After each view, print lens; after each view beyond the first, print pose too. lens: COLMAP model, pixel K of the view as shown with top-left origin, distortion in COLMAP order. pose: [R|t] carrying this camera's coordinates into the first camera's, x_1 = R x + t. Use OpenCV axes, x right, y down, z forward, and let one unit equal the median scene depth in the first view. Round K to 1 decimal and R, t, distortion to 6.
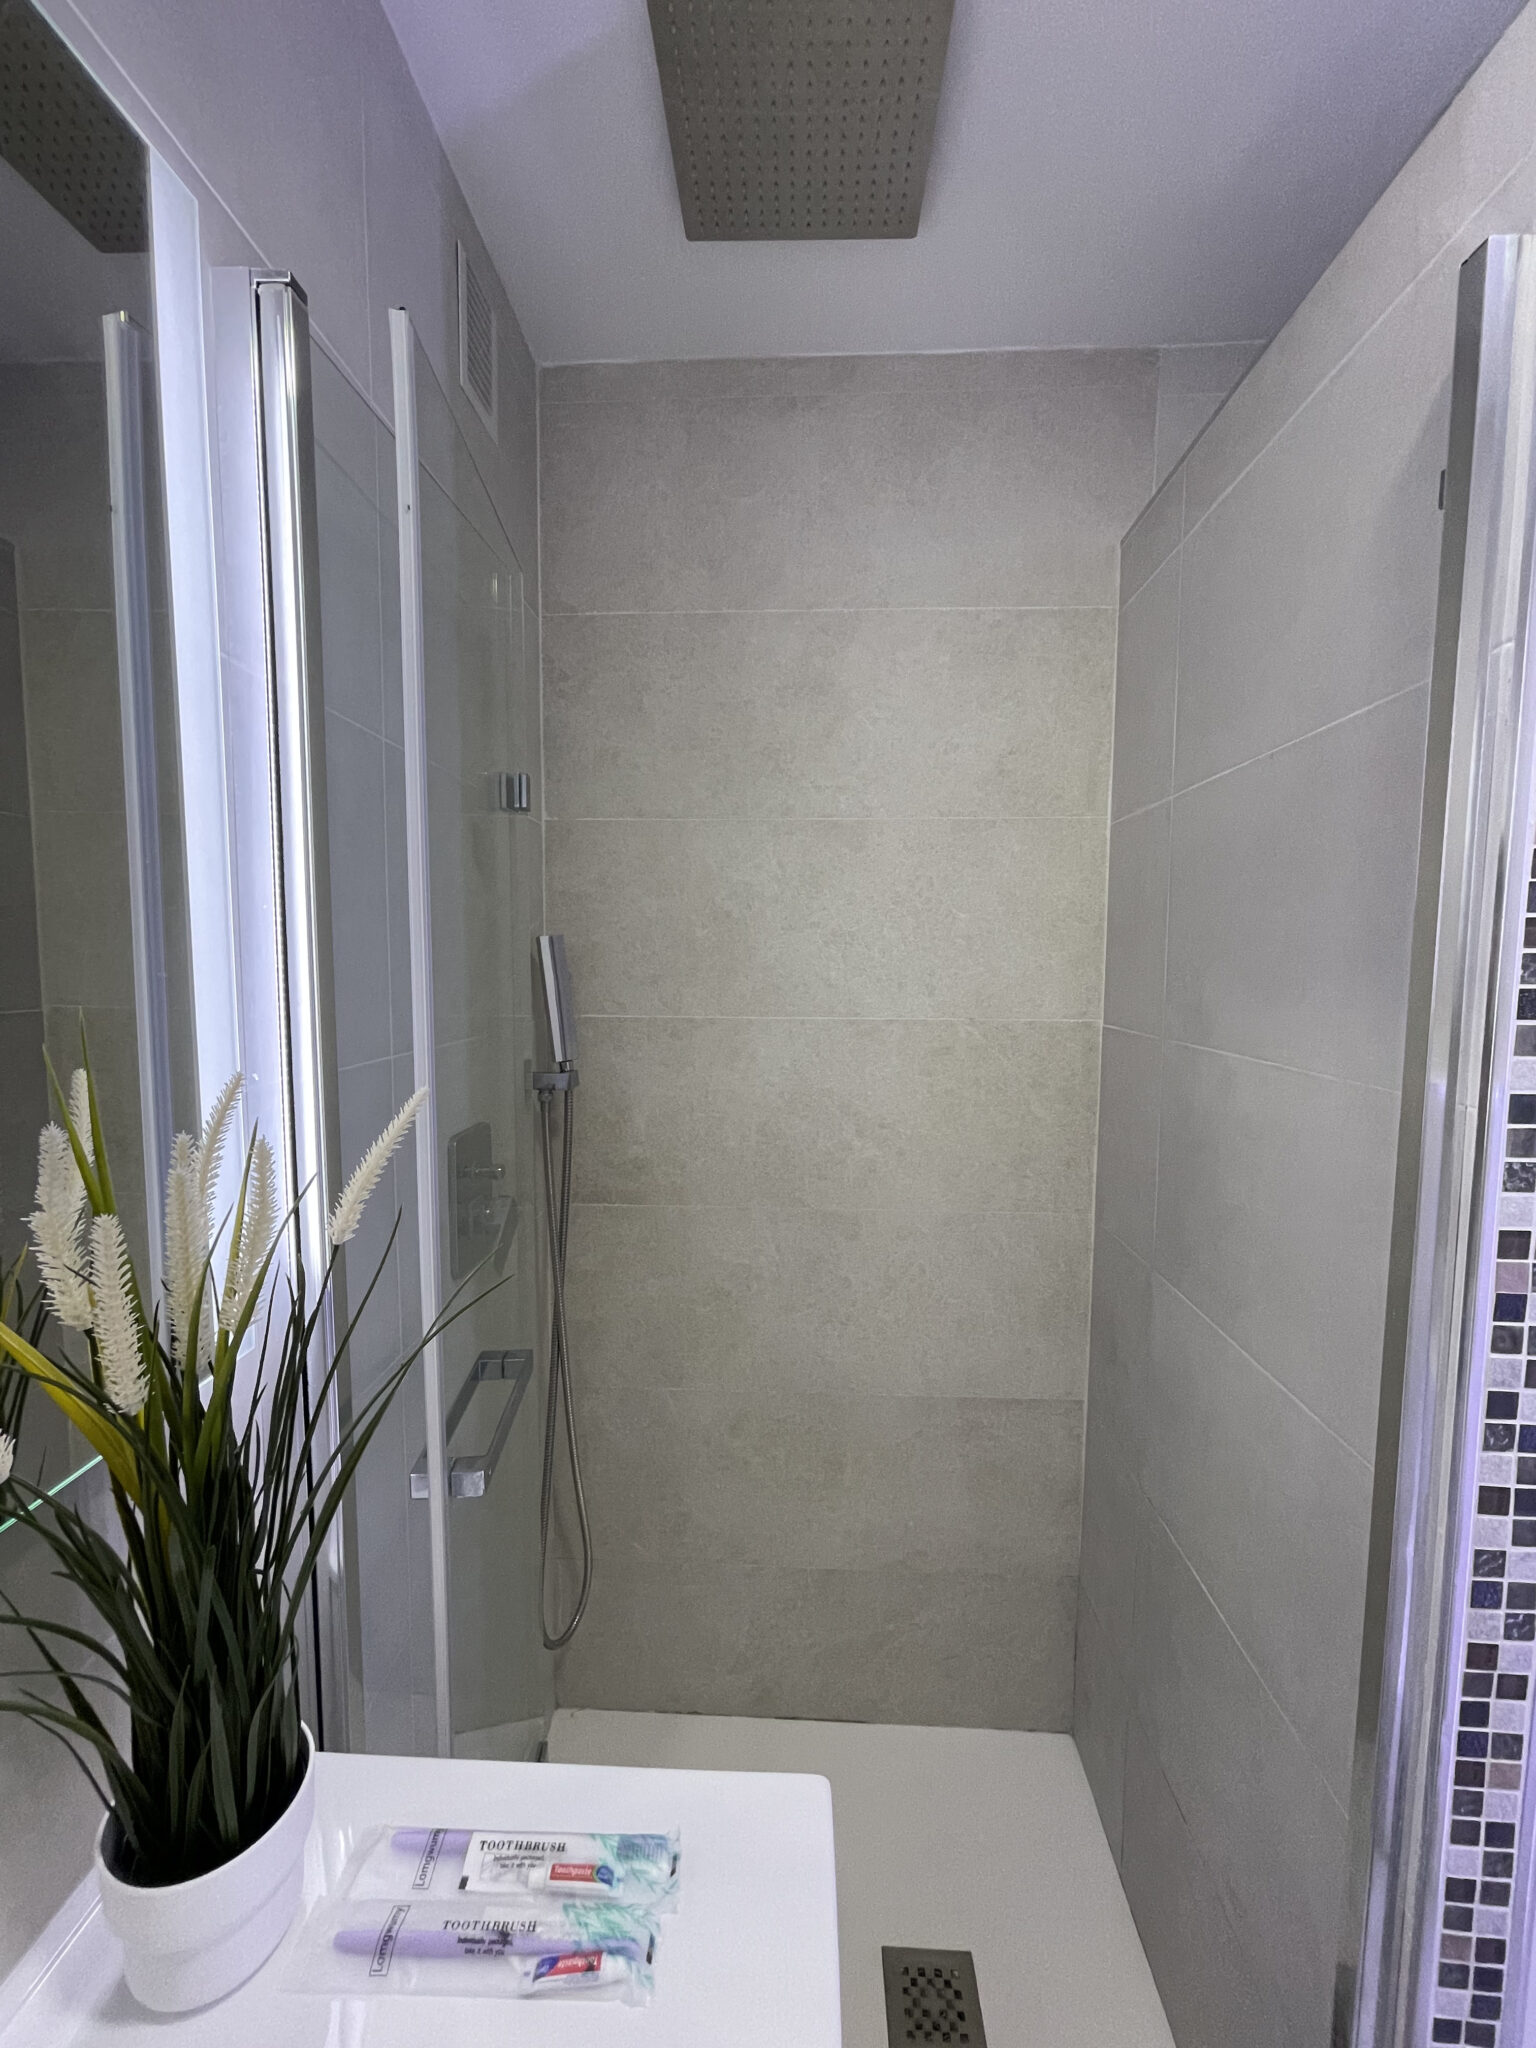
lens RADIAL K [[826.4, 0, 767.6], [0, 826.4, 1030.3], [0, 0, 1]] dist [-0.002185, -0.000580]
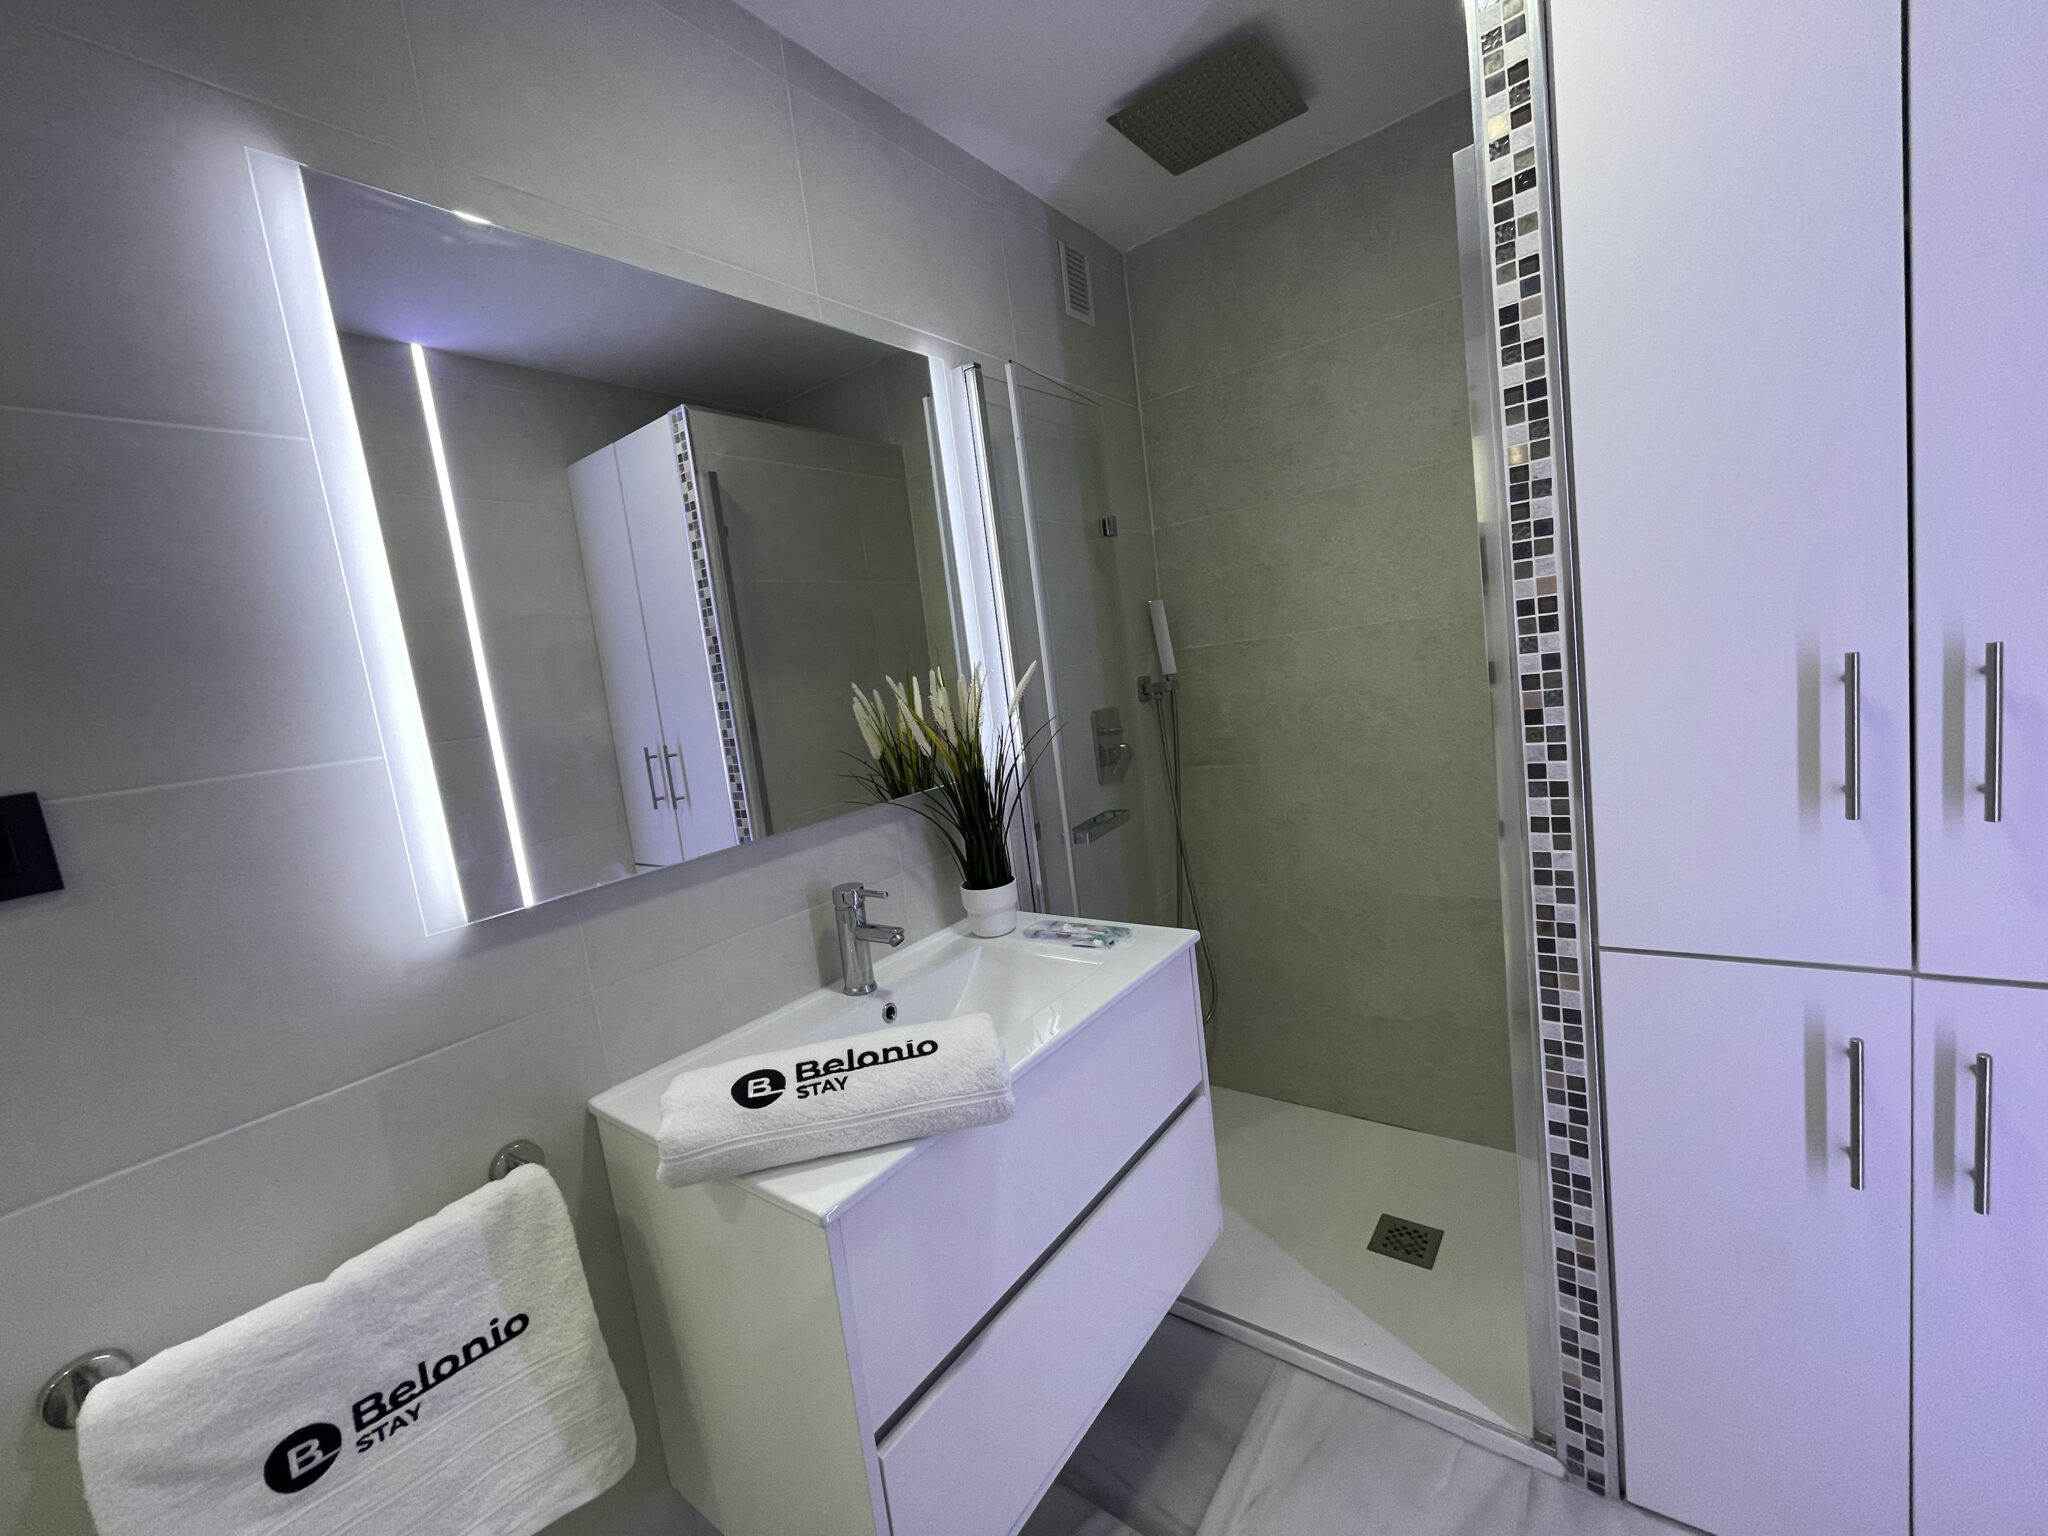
lens RADIAL K [[841.3, 0, 1015.0], [0, 841.3, 767.9], [0, 0, 1]] dist [-0.015431, 0.004541]
pose [[0.804608, -0.043153, -0.592236, 0.997052], [0.083340, 0.995691, 0.040675, 0.257705], [0.587928, -0.082084, 0.804738, -1.120132]]
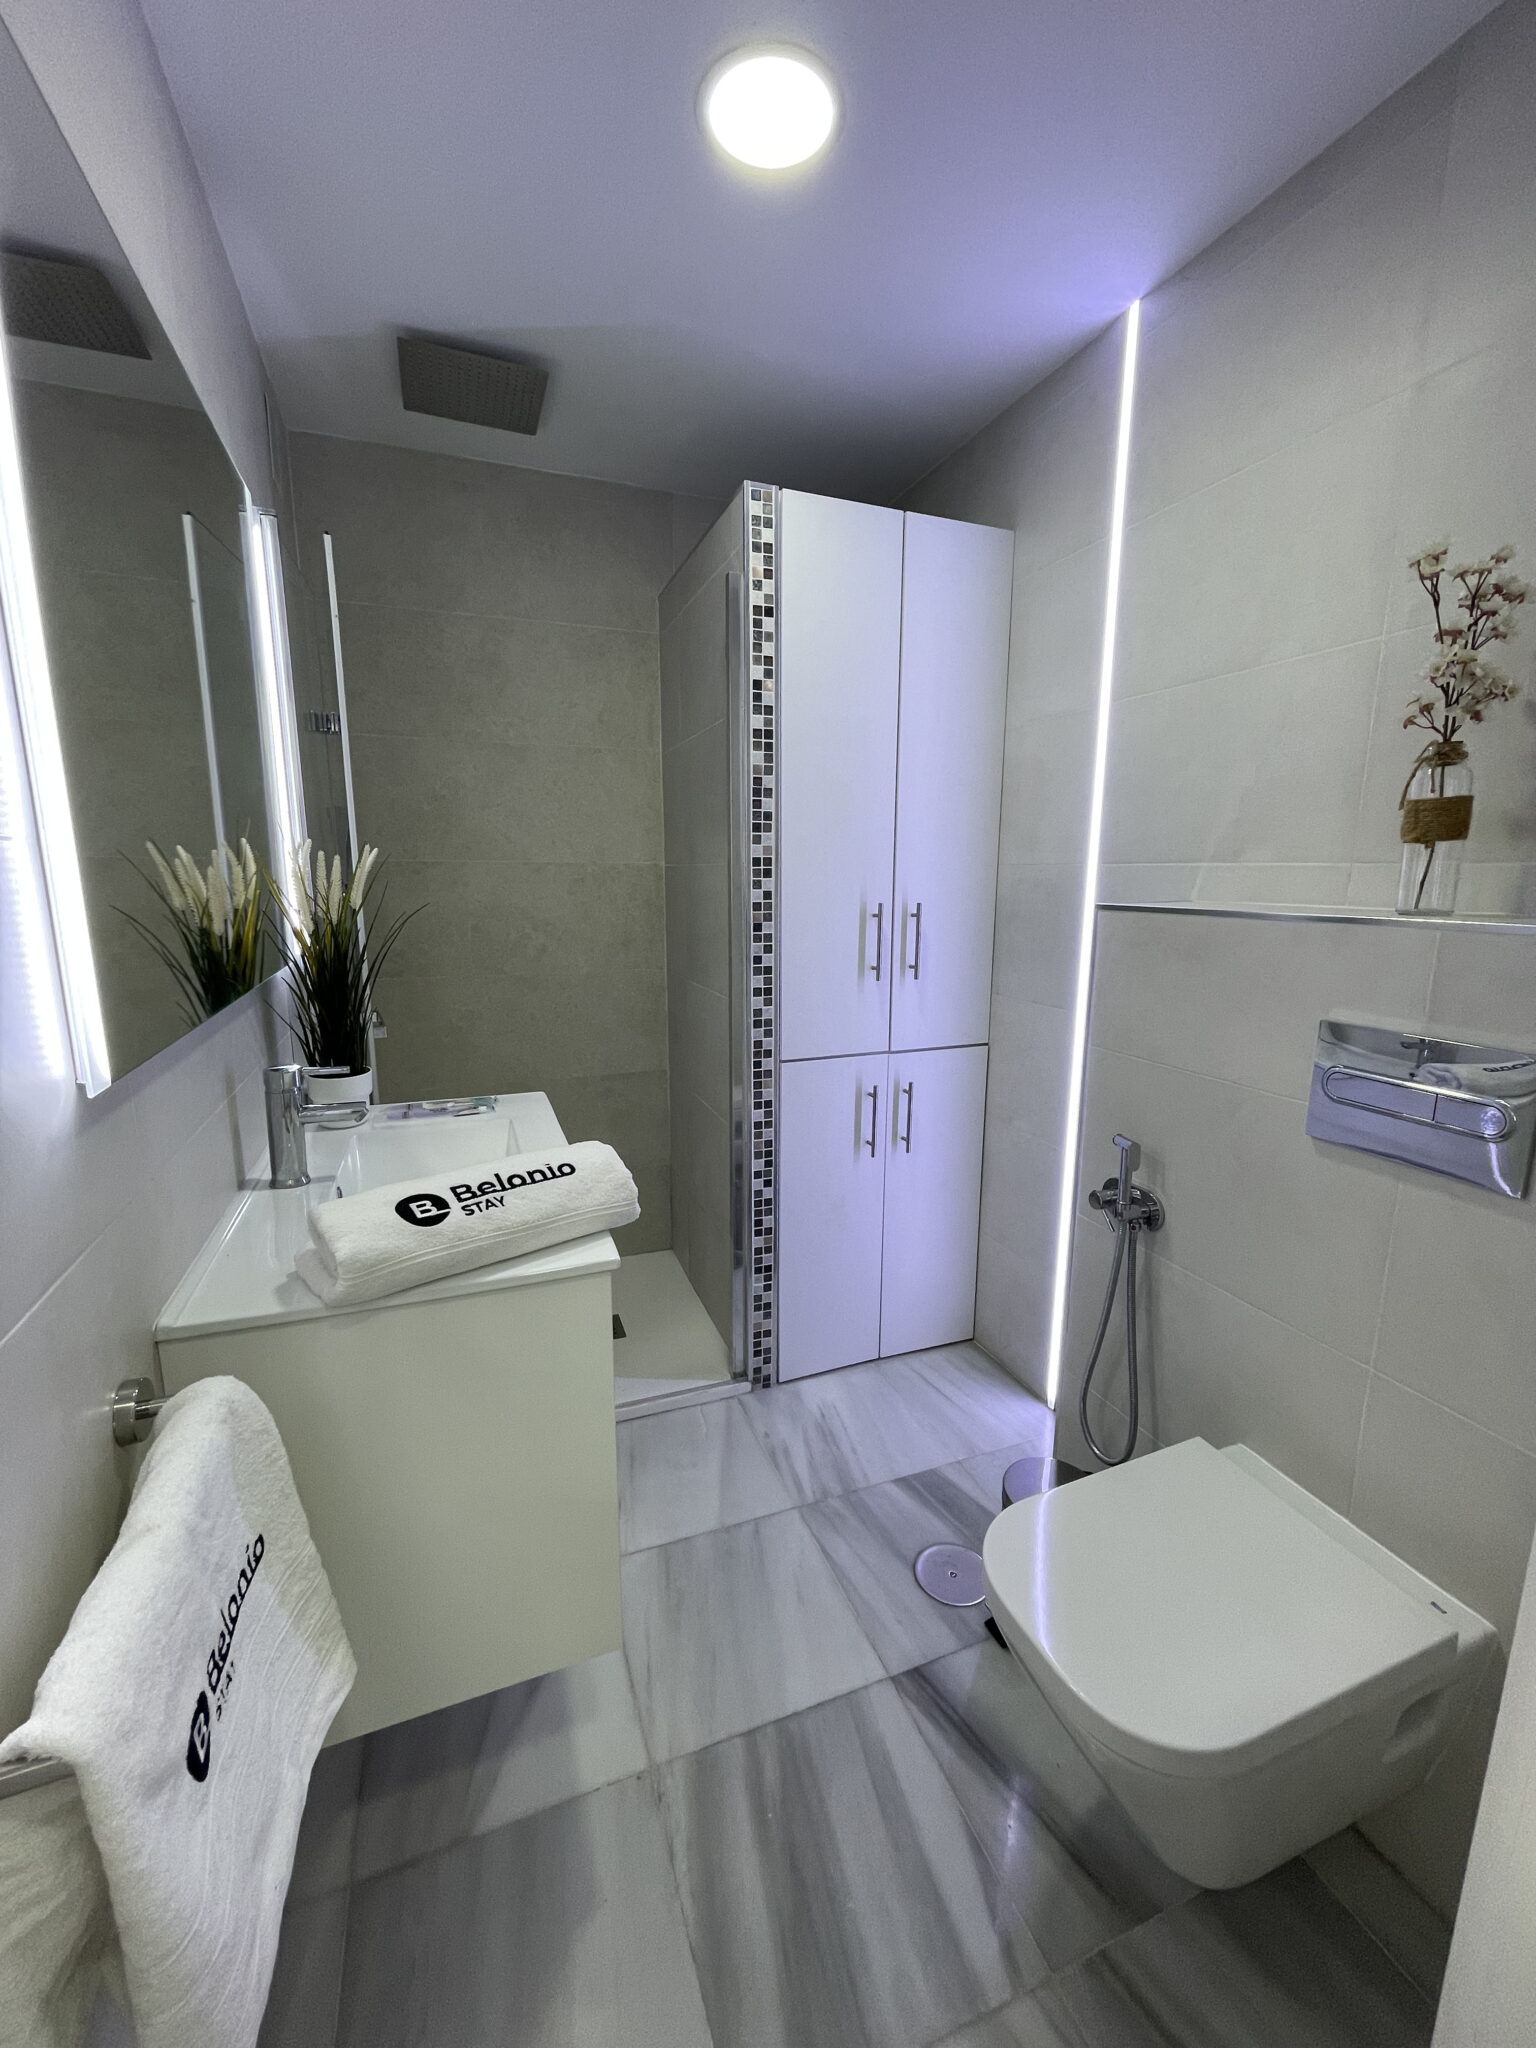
lens RADIAL K [[826.4, 0, 767.6], [0, 826.4, 1030.3], [0, 0, 1]] dist [-0.002185, -0.000580]
pose [[0.917306, -0.078979, 0.390272, -0.295426], [0.036127, 0.992597, 0.115957, 0.336494], [-0.396541, -0.092268, 0.913368, -1.778319]]
